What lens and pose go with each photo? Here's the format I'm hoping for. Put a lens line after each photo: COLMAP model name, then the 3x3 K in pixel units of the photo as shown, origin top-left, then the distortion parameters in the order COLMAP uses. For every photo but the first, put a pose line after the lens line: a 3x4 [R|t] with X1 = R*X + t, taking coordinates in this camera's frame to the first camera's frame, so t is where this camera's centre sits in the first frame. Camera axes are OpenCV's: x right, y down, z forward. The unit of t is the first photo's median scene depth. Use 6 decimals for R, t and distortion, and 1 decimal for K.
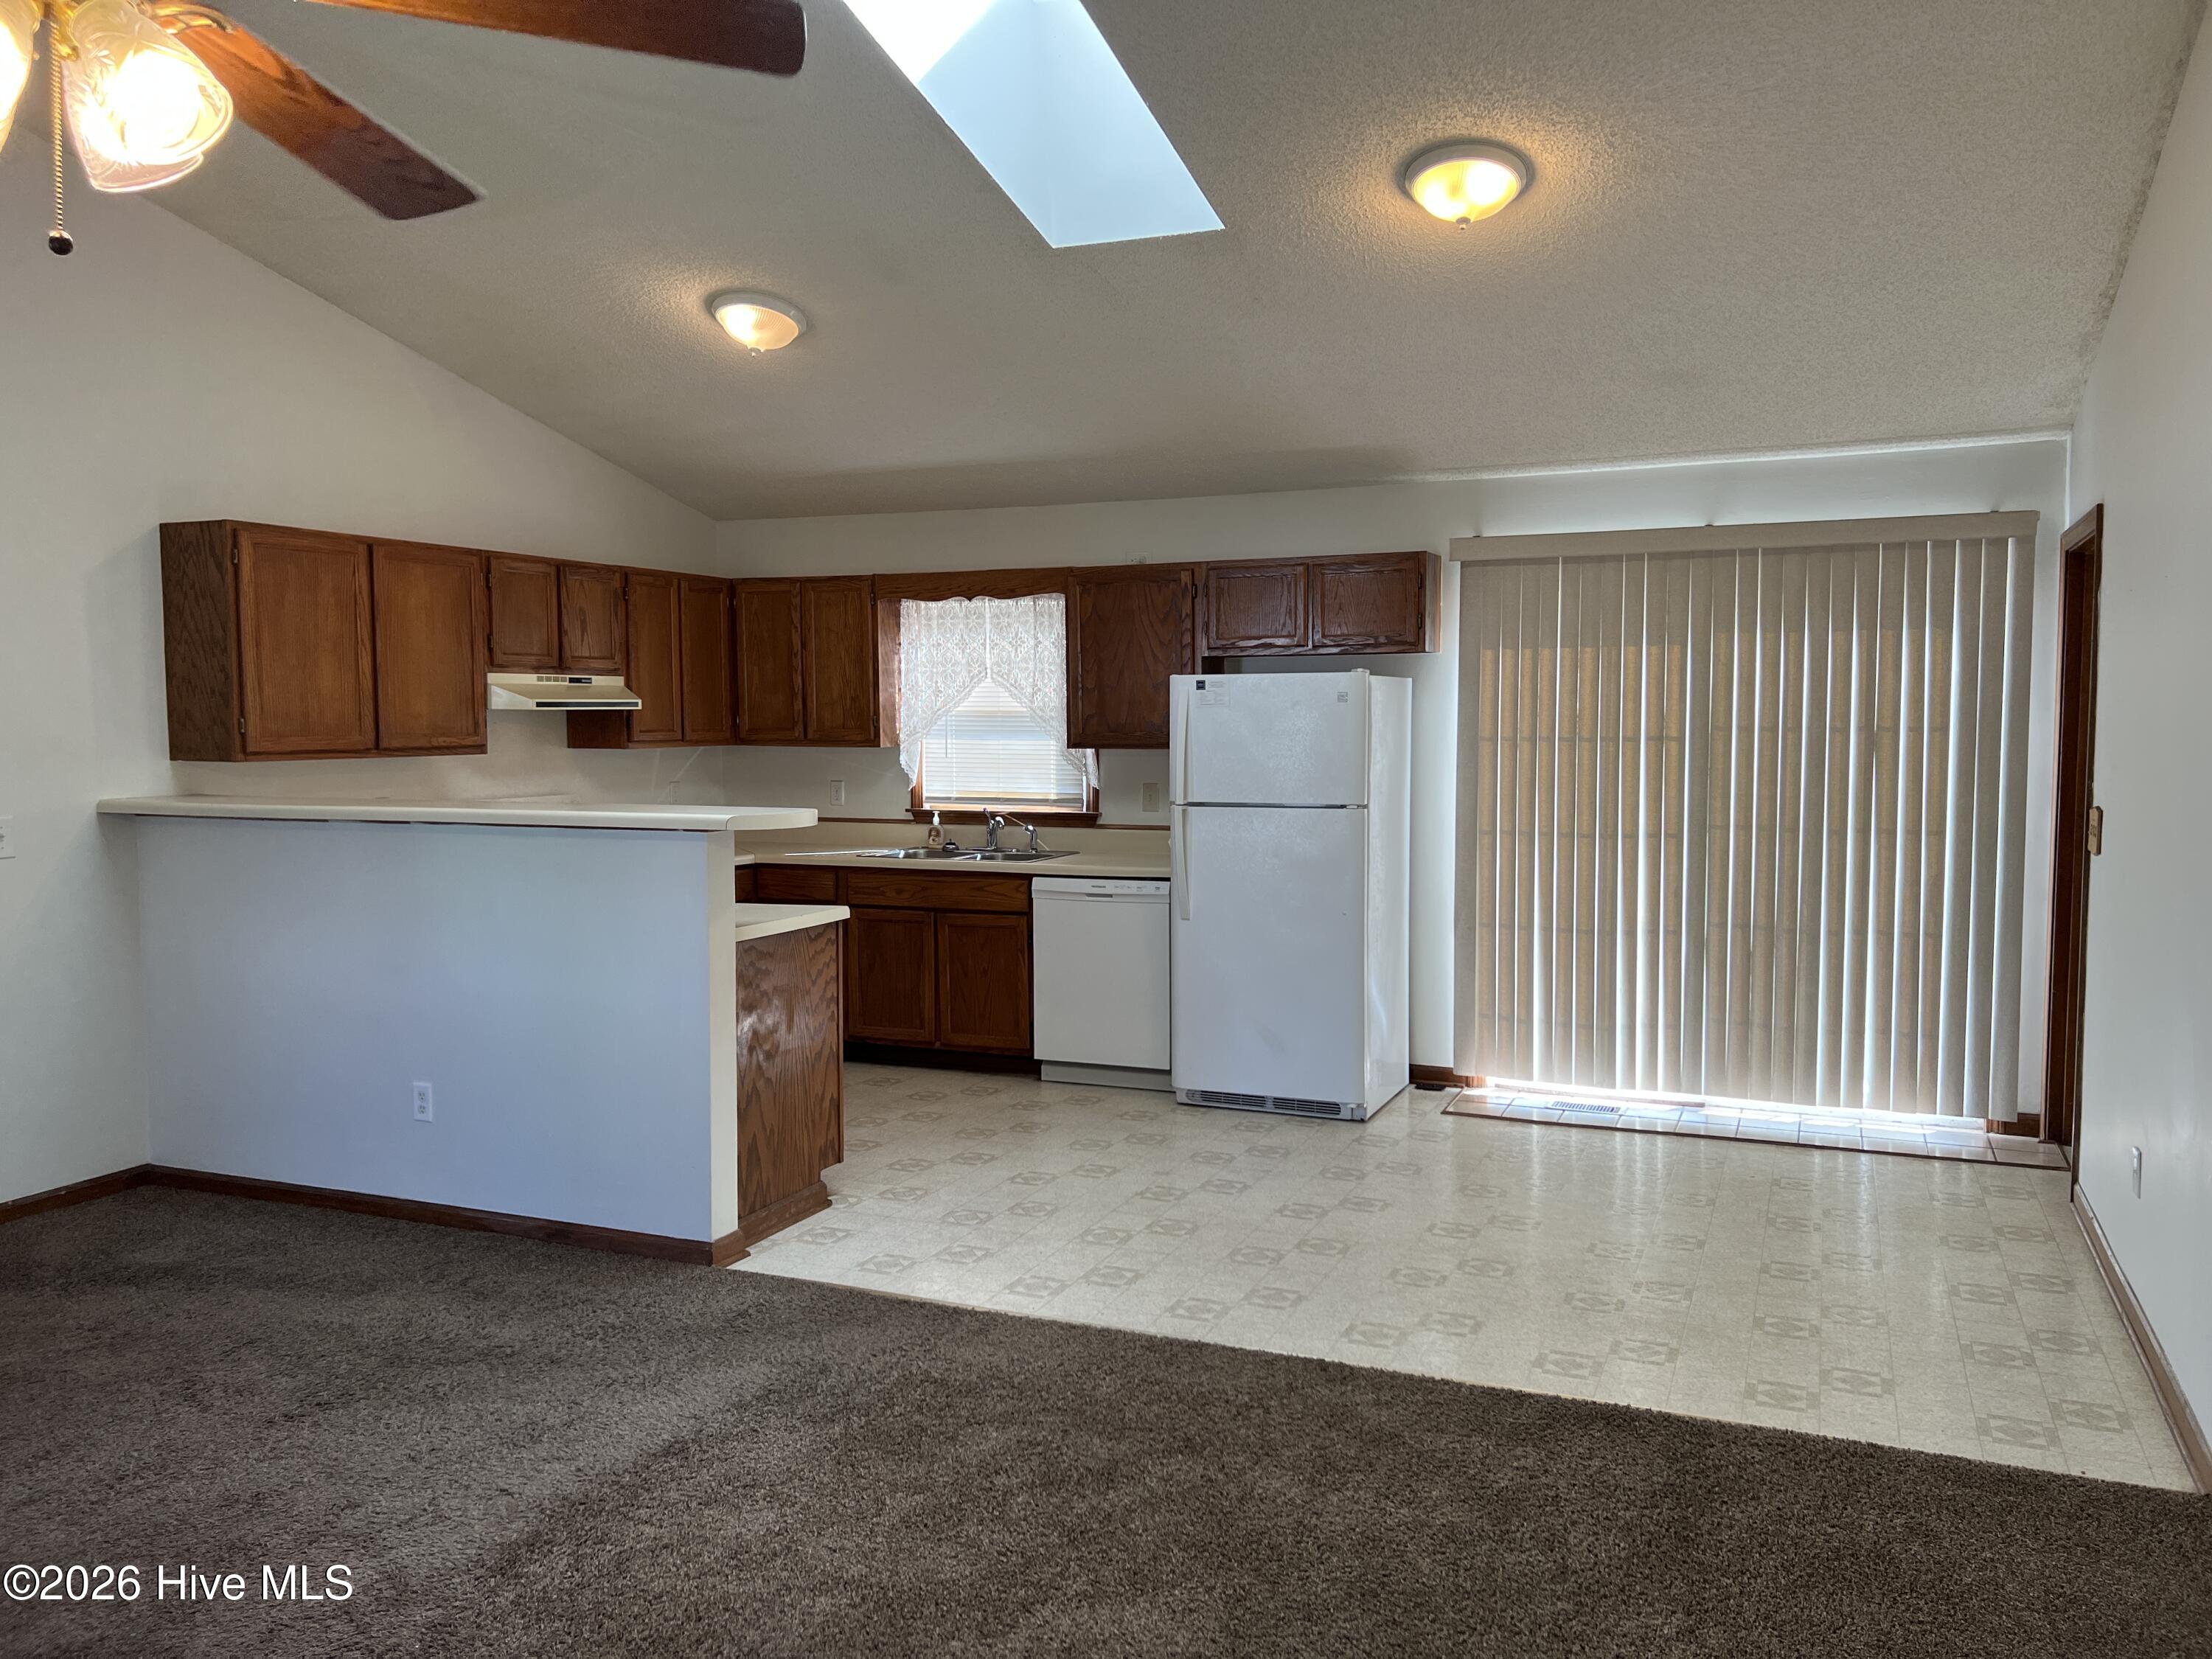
lens RADIAL K [[1638.0, 0, 1094.2], [0, 1638.0, 836.9], [0, 0, 1]] dist [0.052997, -0.060281]
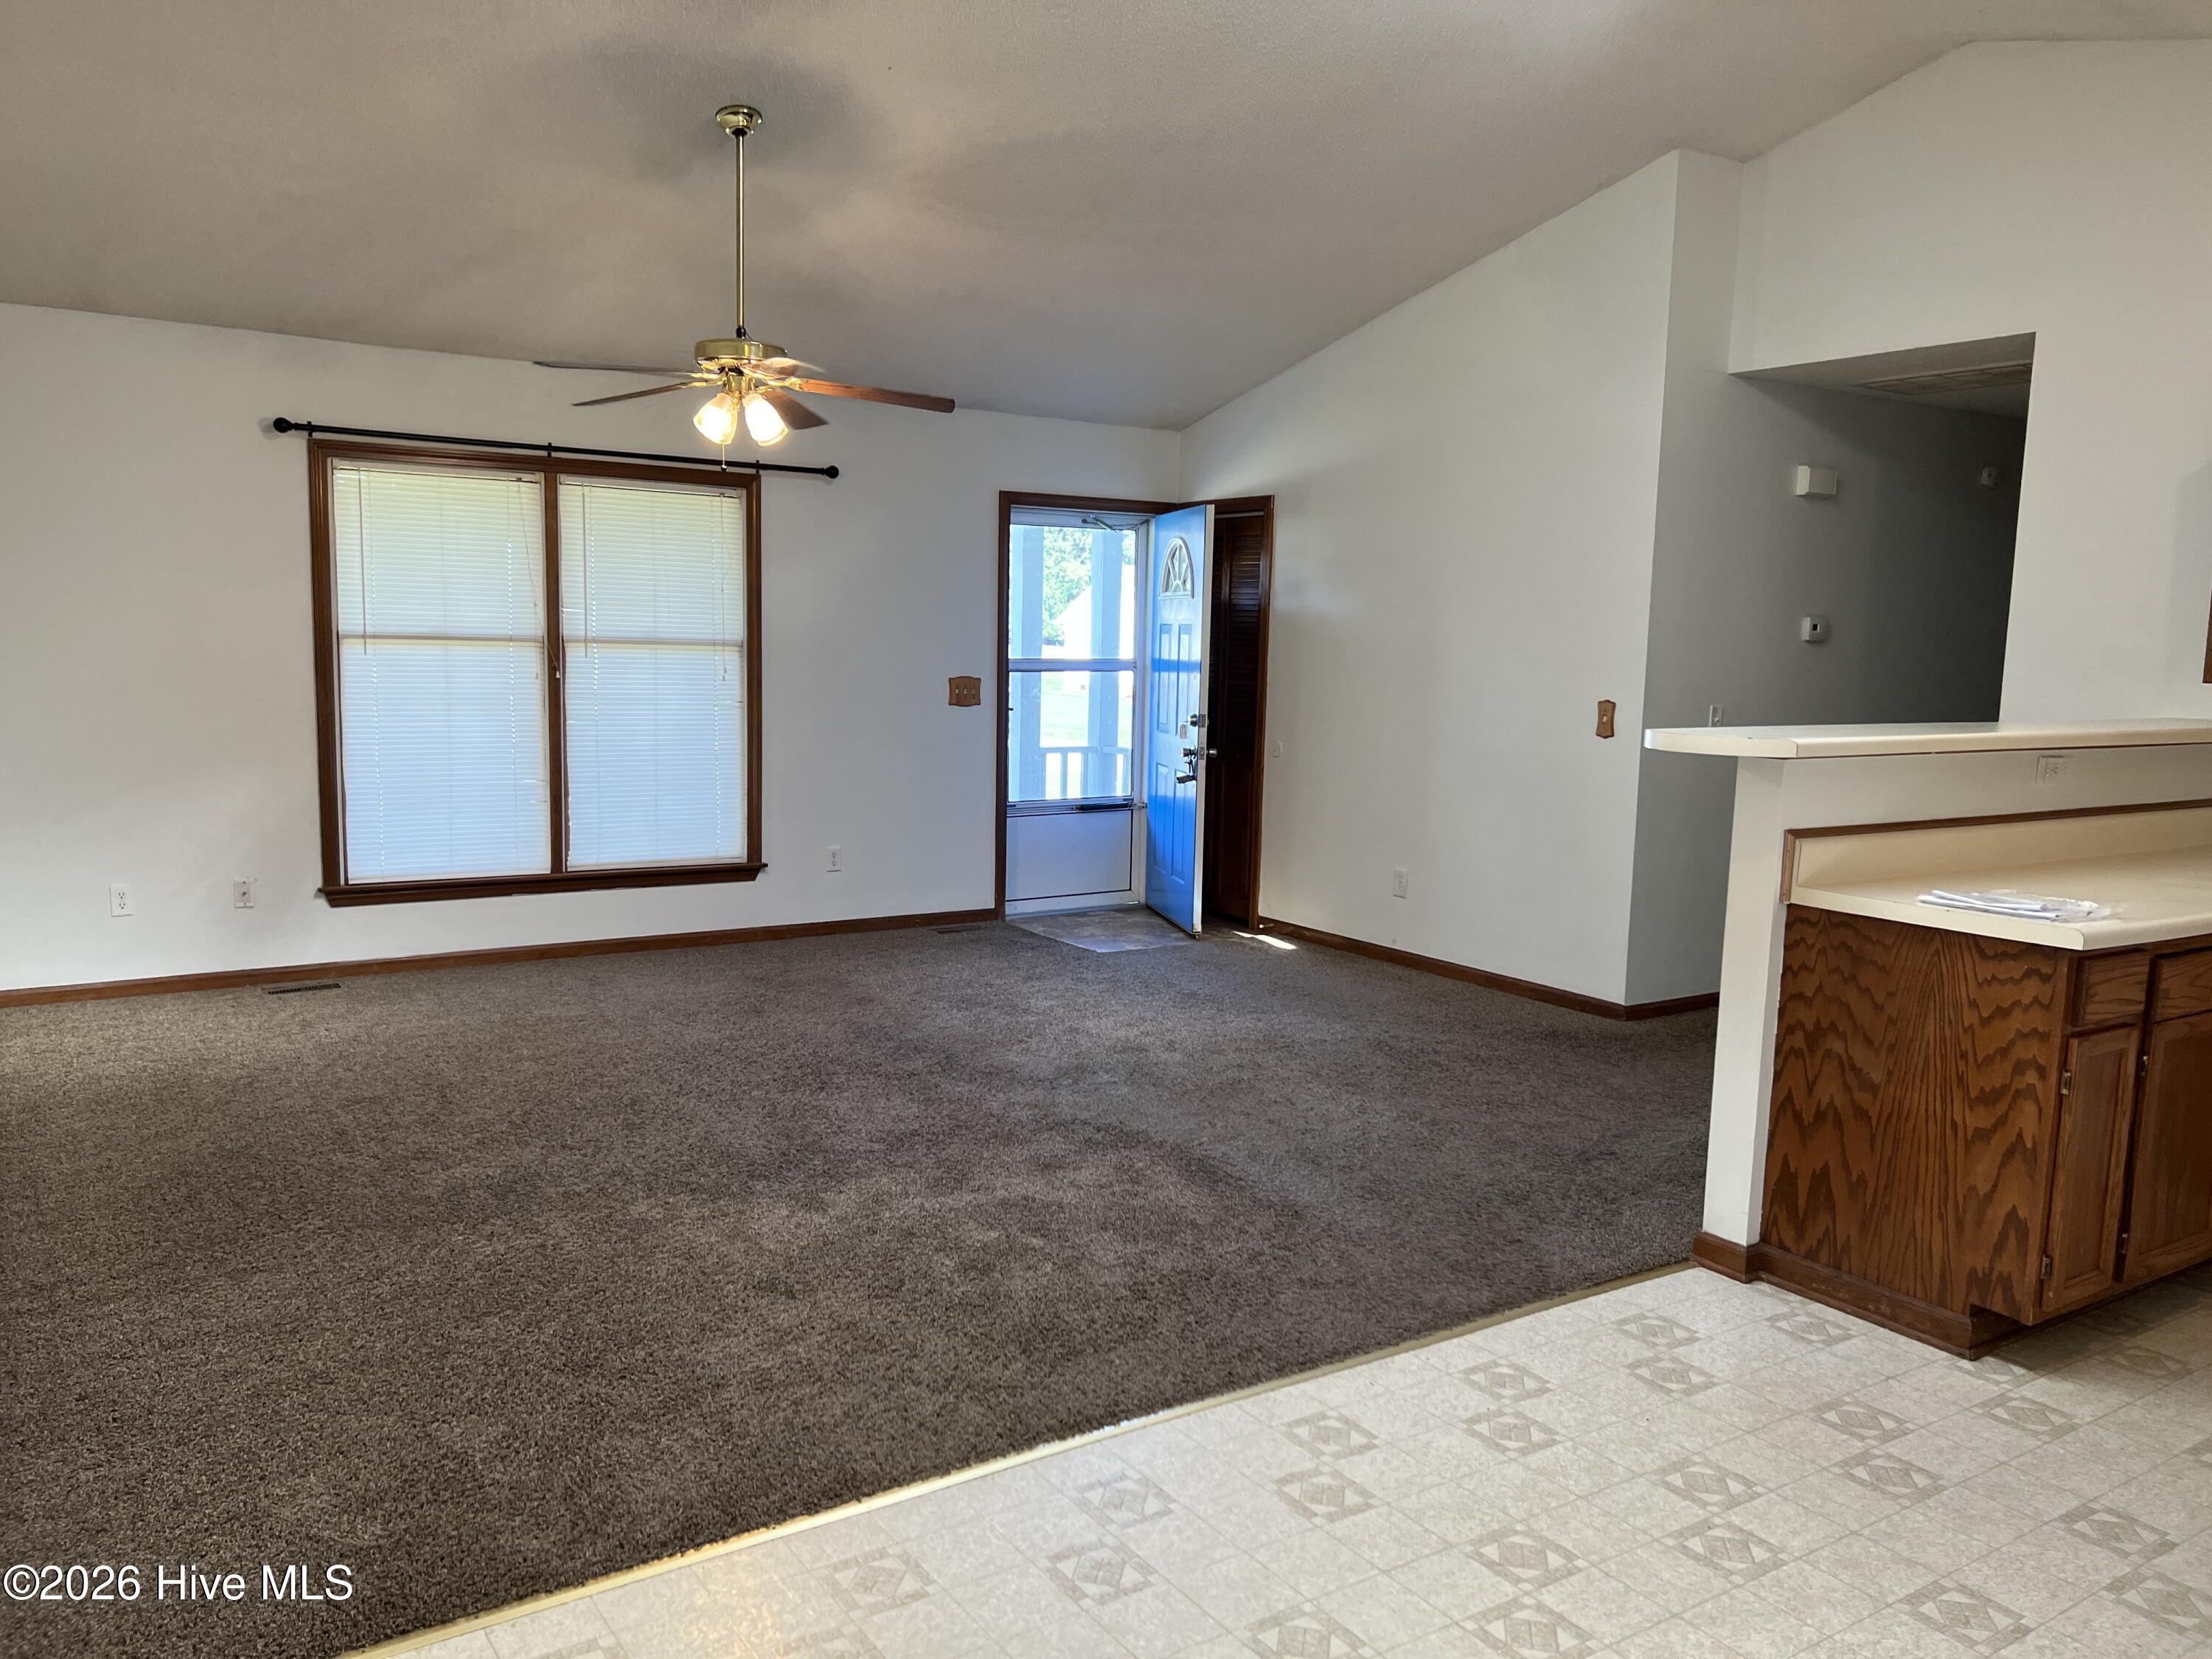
lens RADIAL K [[1638.0, 0, 1094.2], [0, 1638.0, 836.9], [0, 0, 1]] dist [0.052997, -0.060281]
pose [[-0.532756, 0.099907, -0.840351, 0.435333], [-0.080771, 0.982471, 0.168009, -0.051248], [0.842406, 0.157384, -0.515347, 0.776306]]
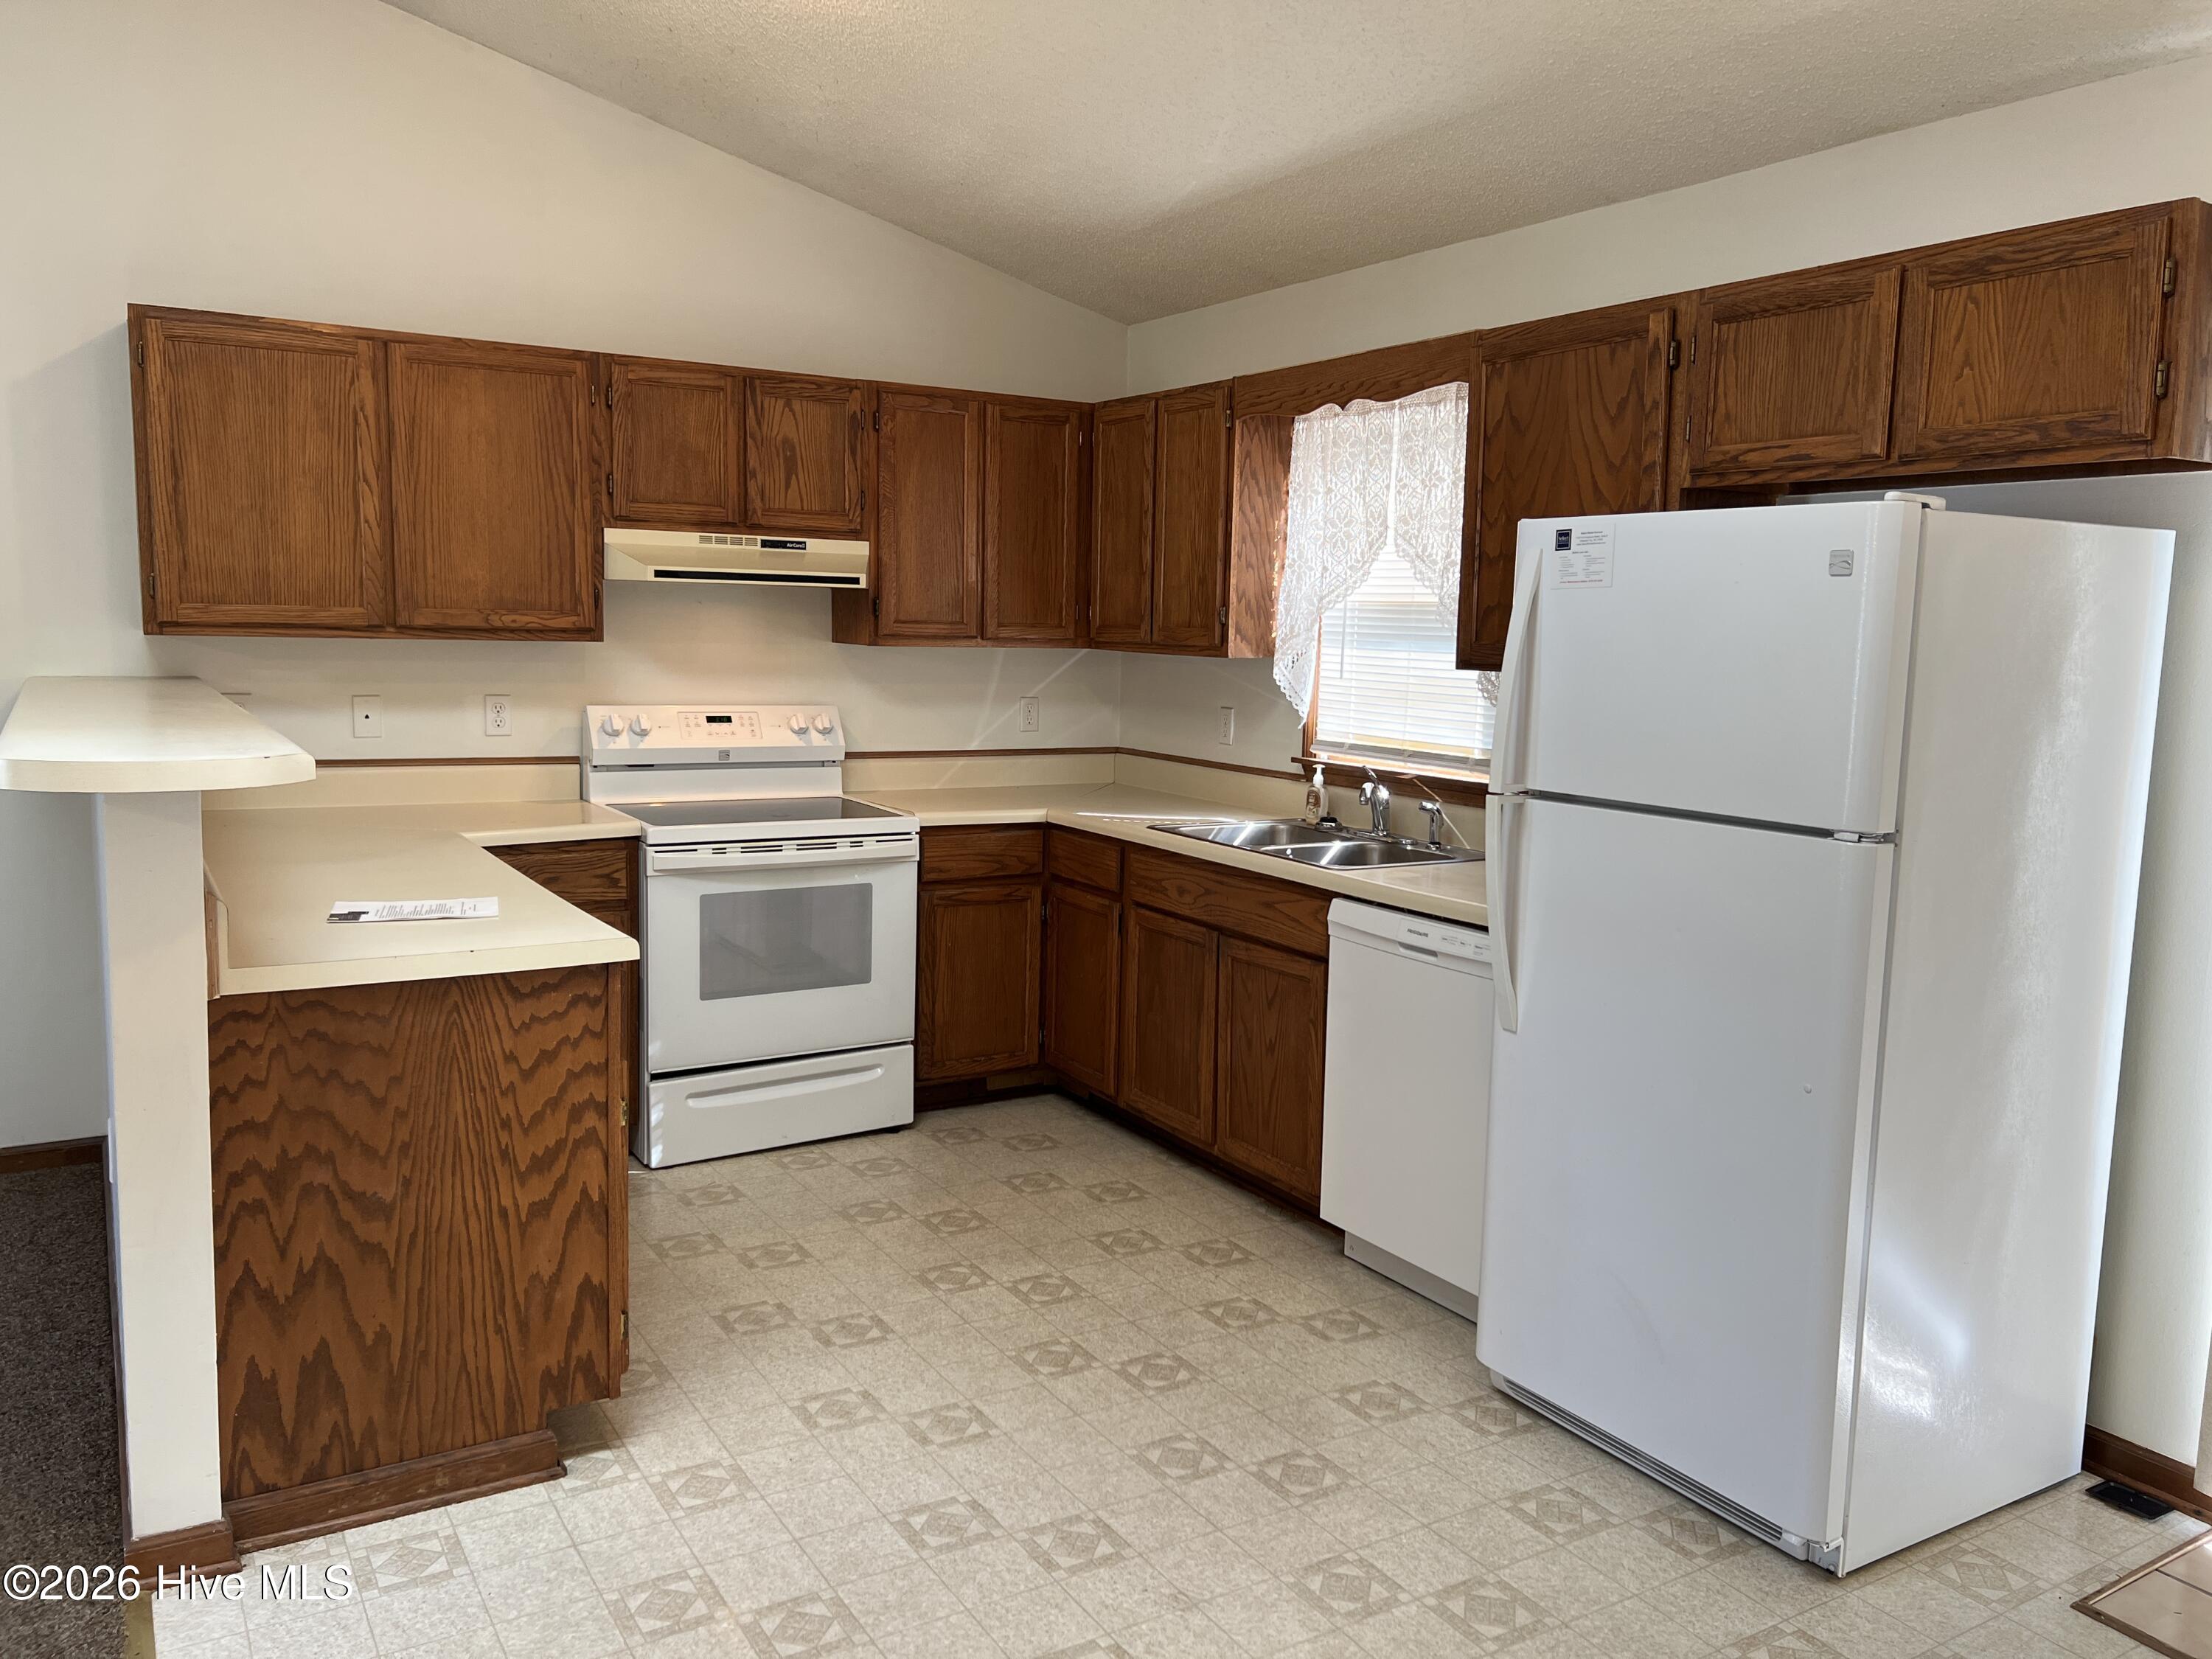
lens RADIAL K [[1638.0, 0, 1094.2], [0, 1638.0, 836.9], [0, 0, 1]] dist [0.052997, -0.060281]
pose [[0.819953, 0.098793, -0.563841, 0.210304], [-0.070732, 0.994932, 0.071465, -0.030362], [0.568044, -0.018717, 0.822785, 0.498742]]
